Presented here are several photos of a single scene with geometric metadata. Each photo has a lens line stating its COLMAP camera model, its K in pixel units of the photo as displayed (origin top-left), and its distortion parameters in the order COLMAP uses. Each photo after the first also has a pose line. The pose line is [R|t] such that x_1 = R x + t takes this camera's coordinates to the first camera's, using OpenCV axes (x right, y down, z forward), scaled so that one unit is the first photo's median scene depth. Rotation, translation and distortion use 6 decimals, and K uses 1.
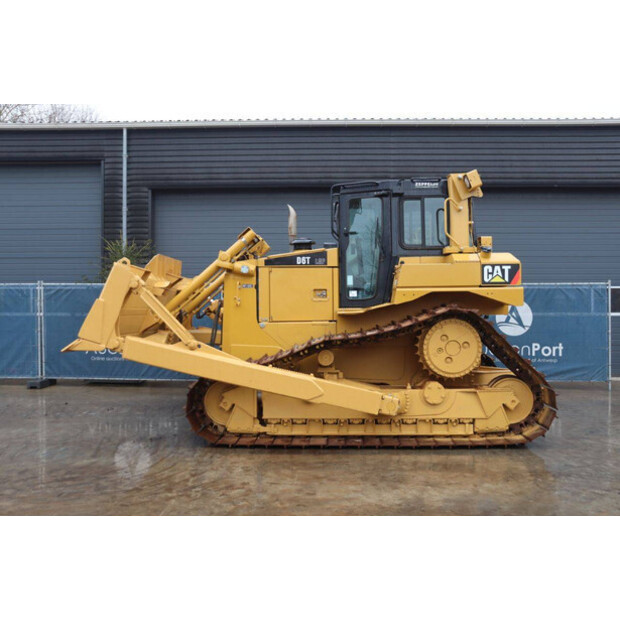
lens RADIAL K [[626.4, 0, 310.0], [0, 626.4, 310.0], [0, 0, 1]] dist [-0.075521, 0.026852]
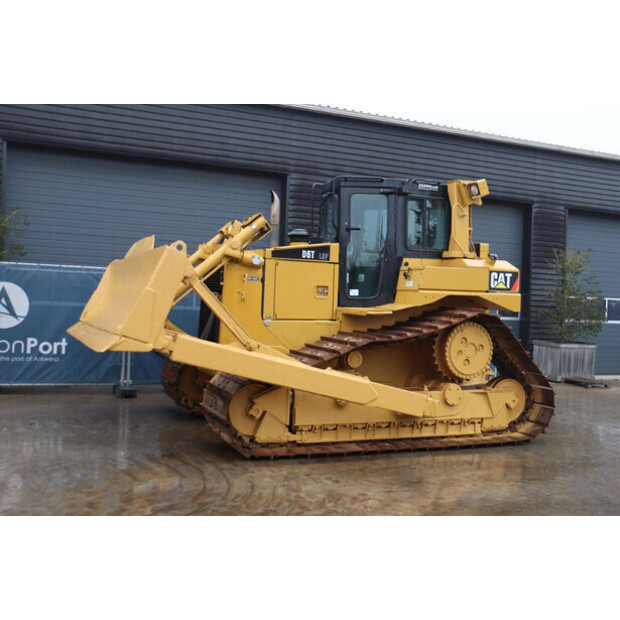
lens RADIAL K [[702.0, 0, 310.0], [0, 702.0, 310.0], [0, 0, 1]] dist [-0.016583, 0.015861]
pose [[0.903843, 0.032416, 0.426635, -0.496901], [-0.037713, 0.999281, 0.003970, -0.000724], [-0.426199, -0.019678, 0.904415, 0.062002]]
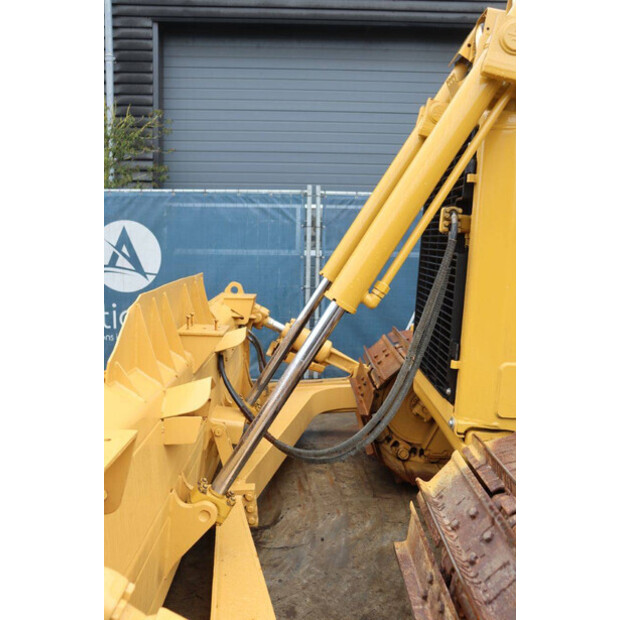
lens RADIAL K [[597.3, 0, 310.0], [0, 597.3, 310.0], [0, 0, 1]] dist [-0.089521, 0.002778]
pose [[0.998884, 0.013950, 0.045135, -0.250731], [-0.018564, 0.994460, 0.103462, 0.003840], [-0.043441, -0.104184, 0.993609, 0.804085]]
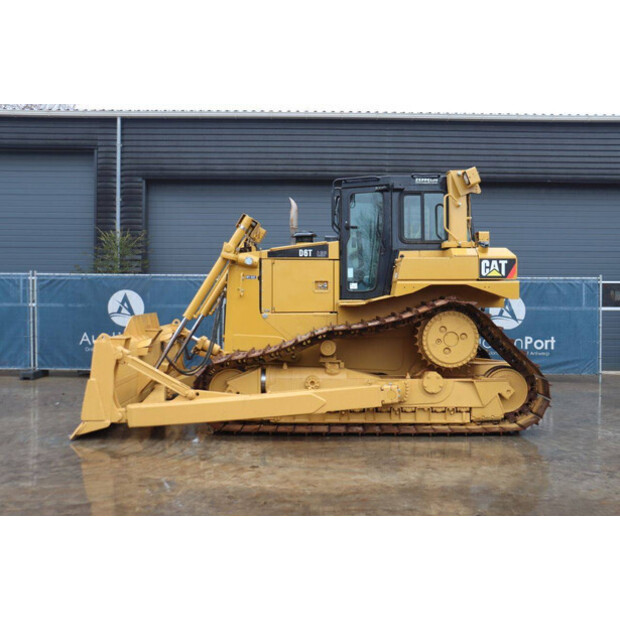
lens RADIAL K [[650.9, 0, 310.0], [0, 650.9, 310.0], [0, 0, 1]] dist [-0.074502, 0.011046]
pose [[0.999582, 0.008174, 0.027734, -0.034949], [-0.008424, 0.999925, 0.008933, 0.004806], [-0.027659, -0.009162, 0.999575, -0.068699]]
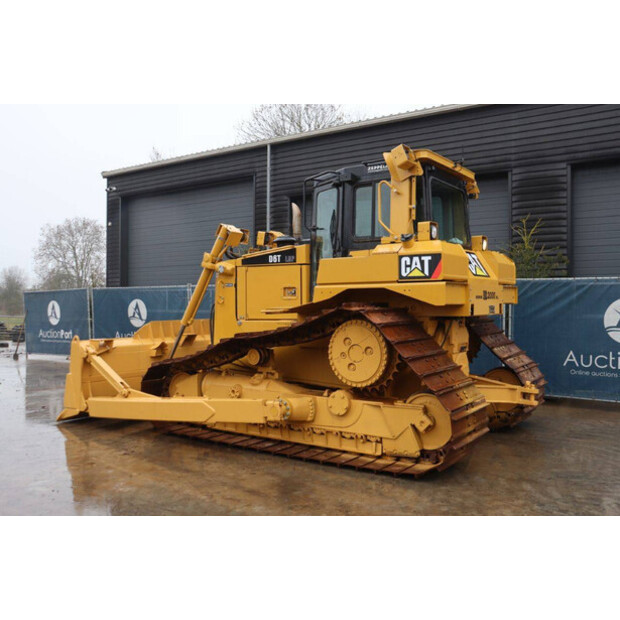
lens RADIAL K [[597.3, 0, 310.0], [0, 597.3, 310.0], [0, 0, 1]] dist [-0.089521, 0.002778]
pose [[0.837065, 0.008909, -0.547030, 0.615379], [-0.007996, 0.999960, 0.004051, -0.002108], [0.547044, 0.000983, 0.837103, 0.261071]]
